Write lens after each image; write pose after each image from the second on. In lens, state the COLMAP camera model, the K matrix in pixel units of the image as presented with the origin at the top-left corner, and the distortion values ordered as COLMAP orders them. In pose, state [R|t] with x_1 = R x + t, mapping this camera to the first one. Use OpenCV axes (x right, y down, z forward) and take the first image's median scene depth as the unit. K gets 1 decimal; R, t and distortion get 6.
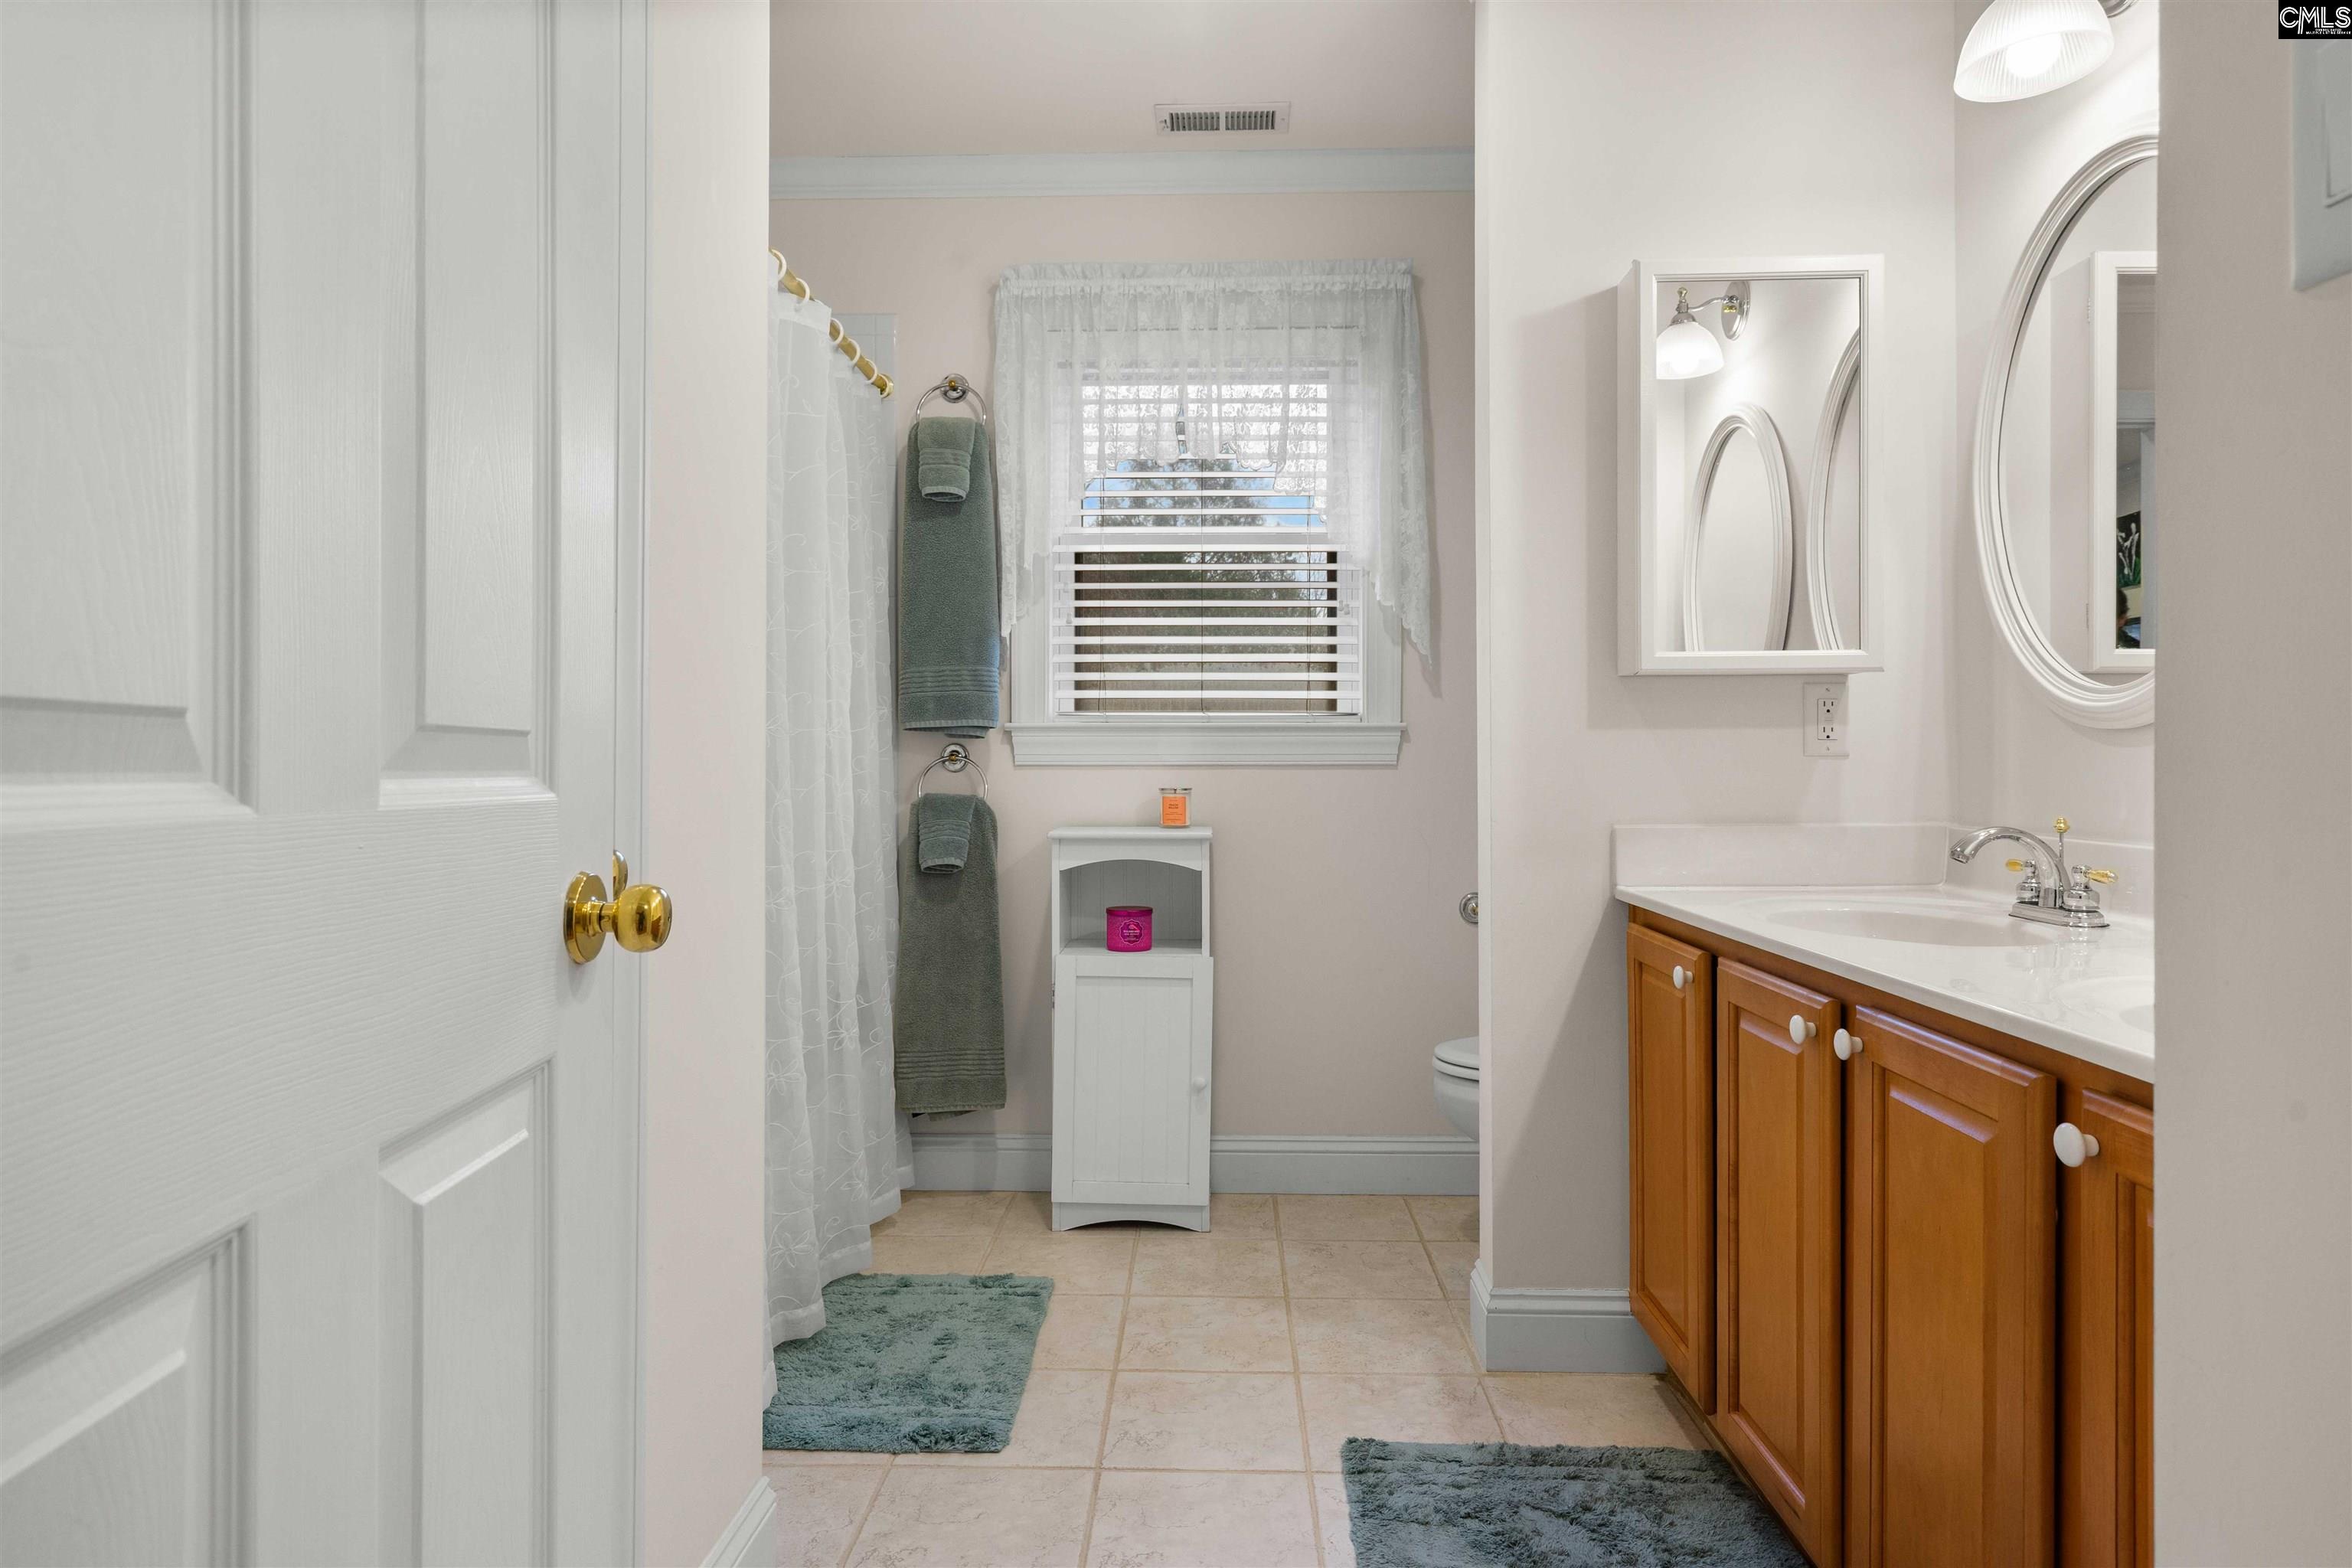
lens RADIAL K [[1318.9, 0, 1191.1], [0, 1318.9, 742.7], [0, 0, 1]] dist [0.022197, -0.001278]
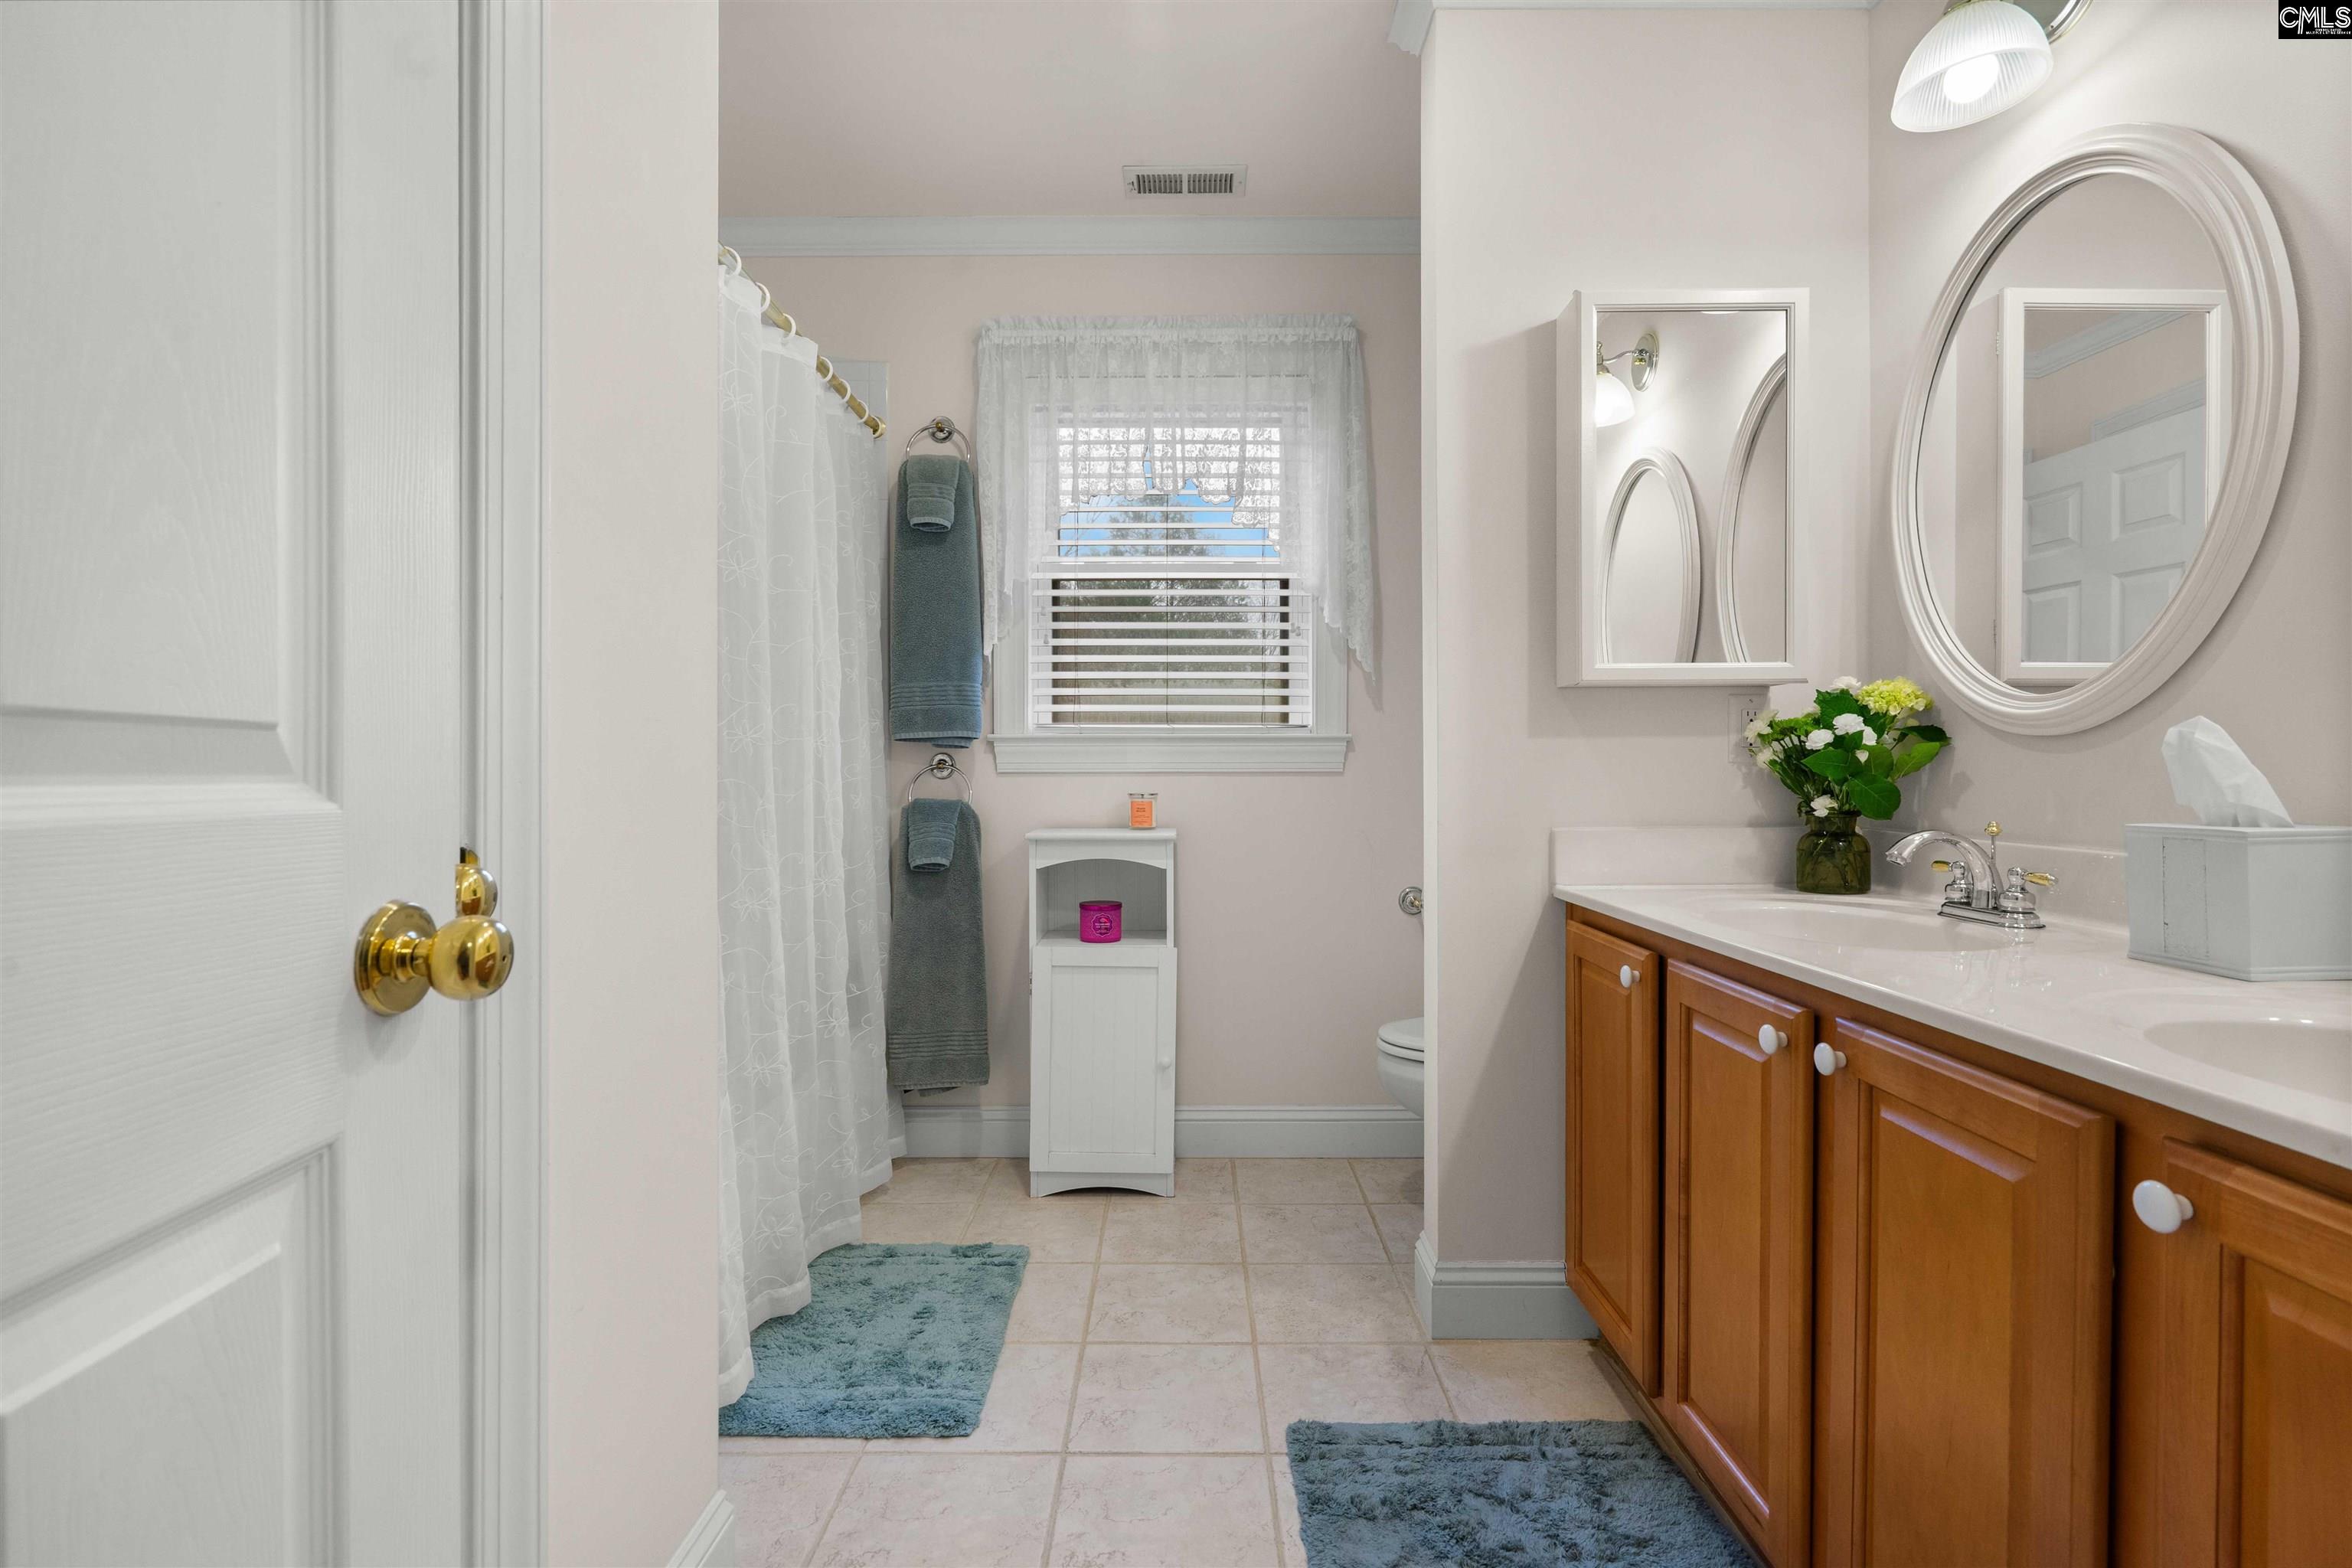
lens RADIAL K [[1066.8, 0, 1185.9], [0, 1066.8, 772.2], [0, 0, 1]] dist [-0.001014, 0.001639]
pose [[0.999762, -0.001127, 0.021788, 0.005178], [0.000774, 0.999868, 0.016202, 0.002940], [-0.021804, -0.016181, 0.999631, 0.124841]]
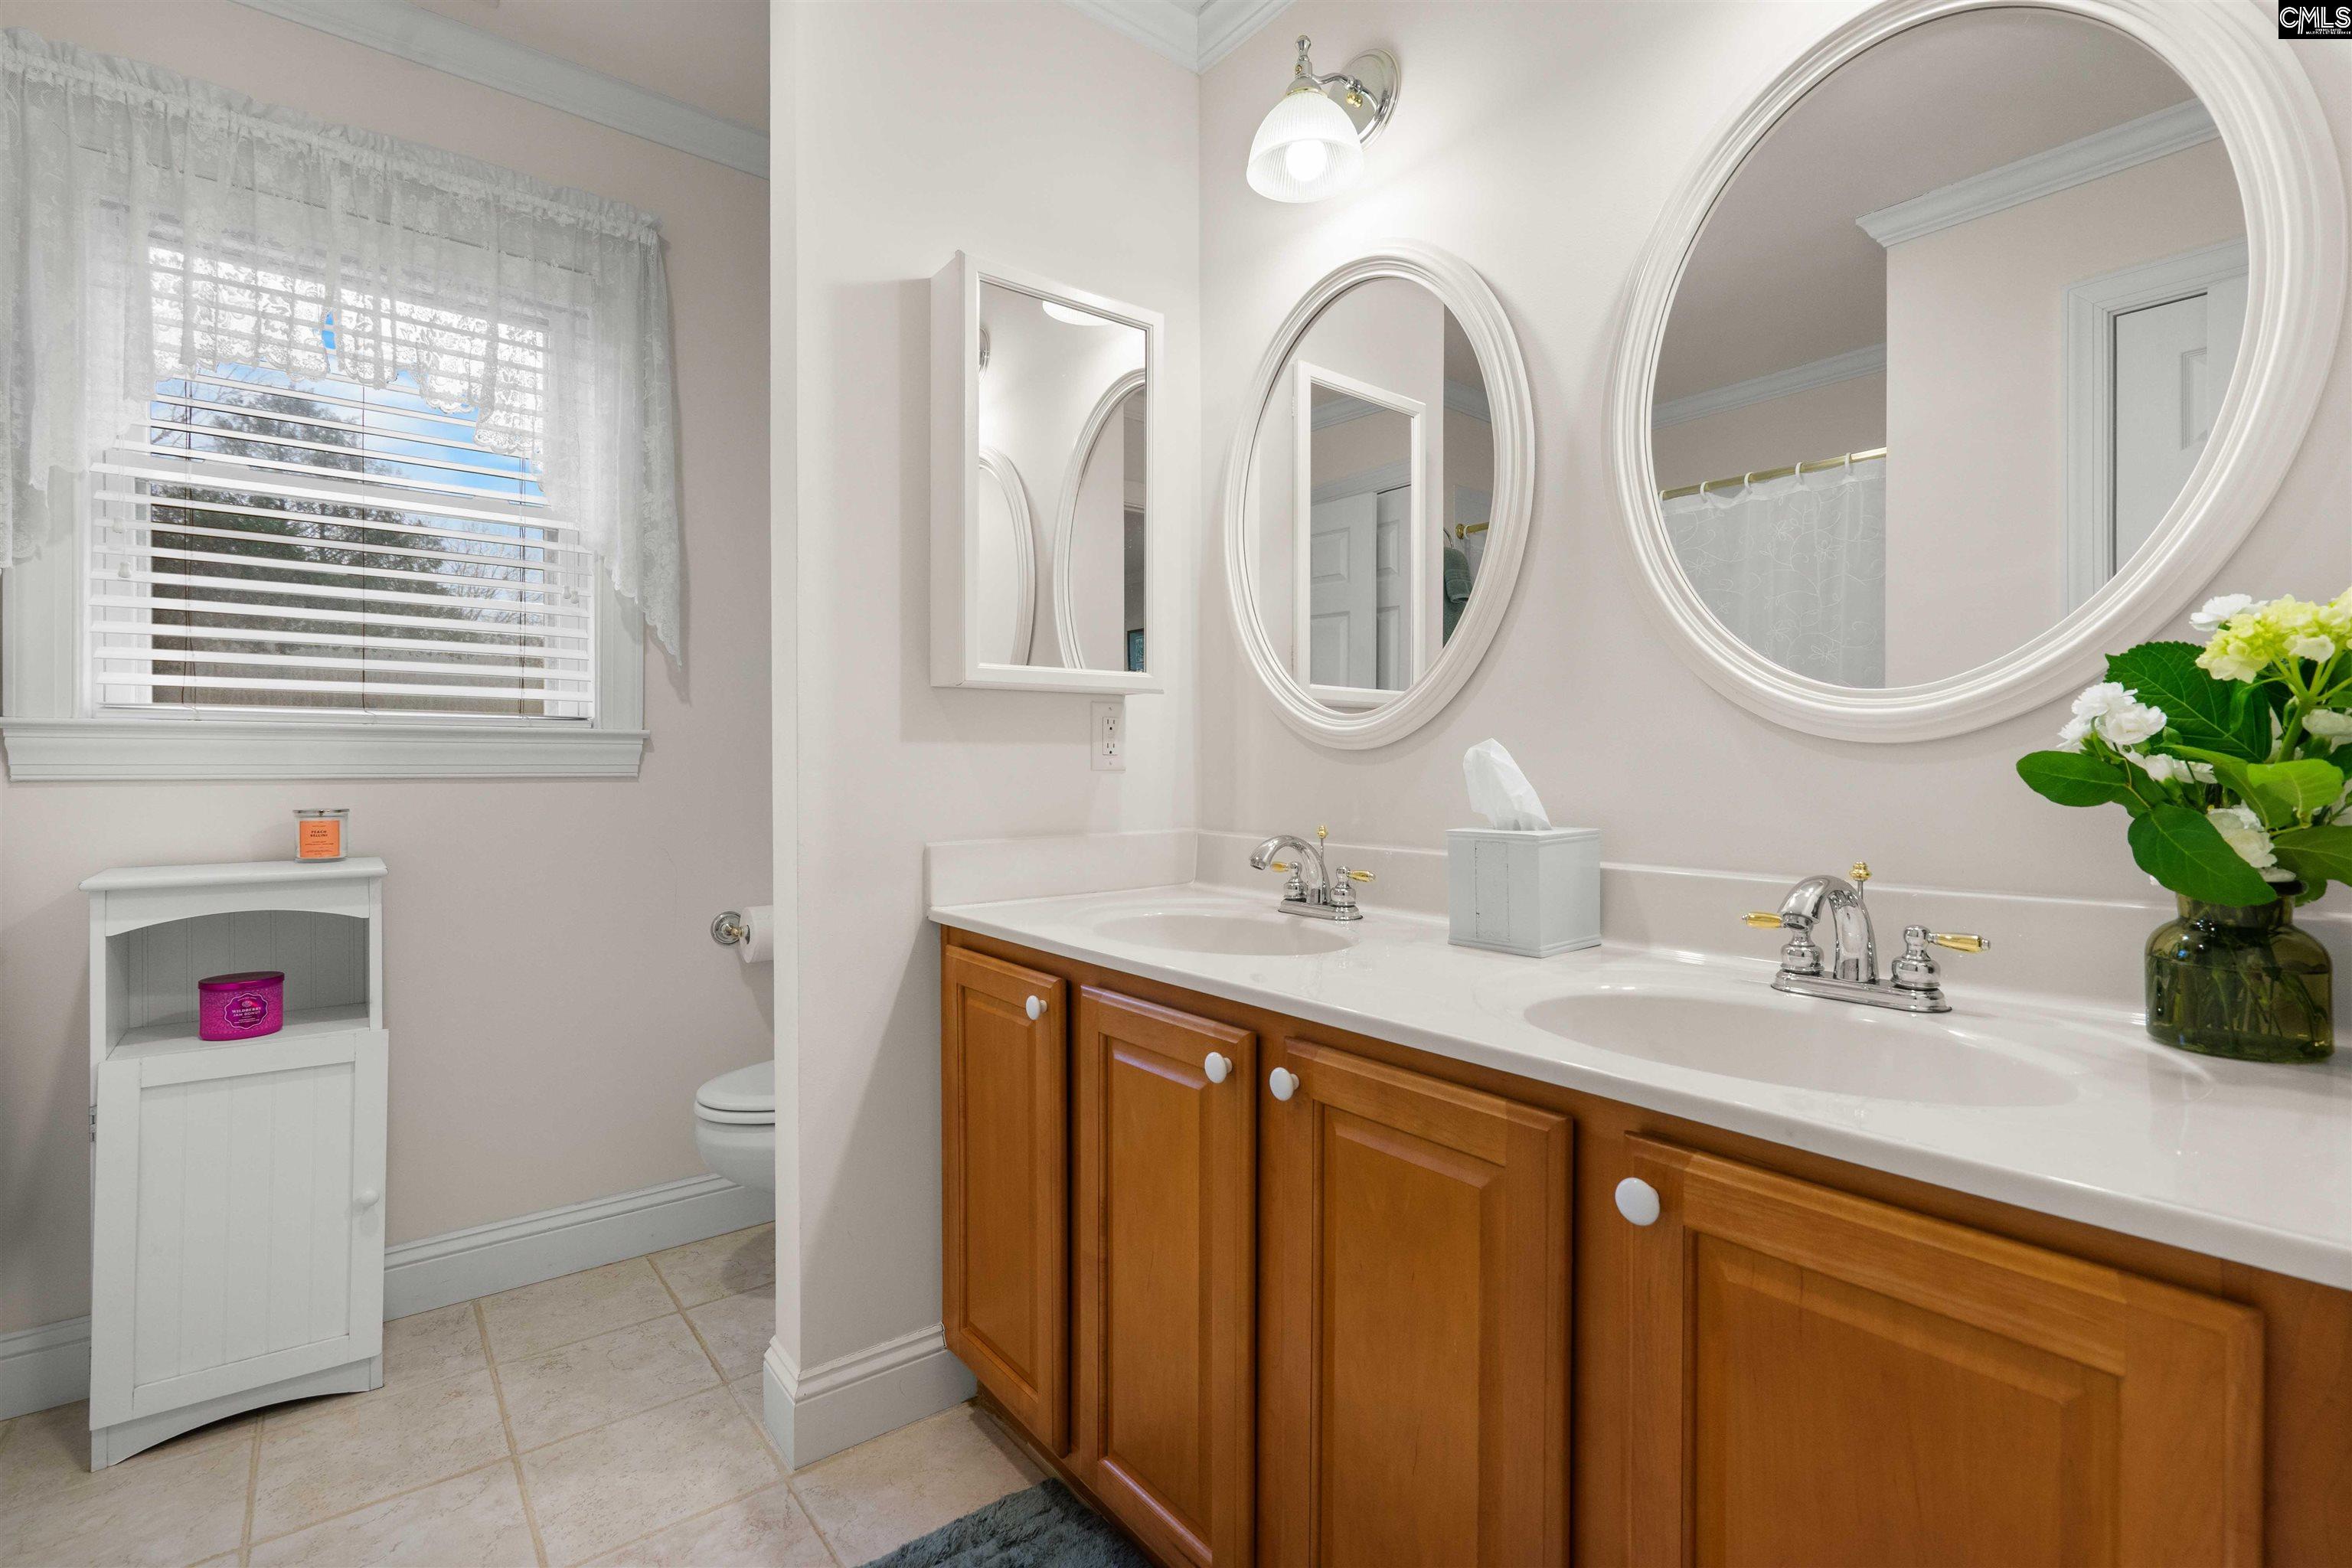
lens RADIAL K [[1066.8, 0, 1179.6], [0, 1066.8, 766.4], [0, 0, 1]] dist [-0.001014, 0.001639]
pose [[0.771271, 0.000262, 0.636507, -0.025096], [-0.010761, 0.999862, 0.012627, -0.003881], [-0.636416, -0.016588, 0.771168, 0.242791]]
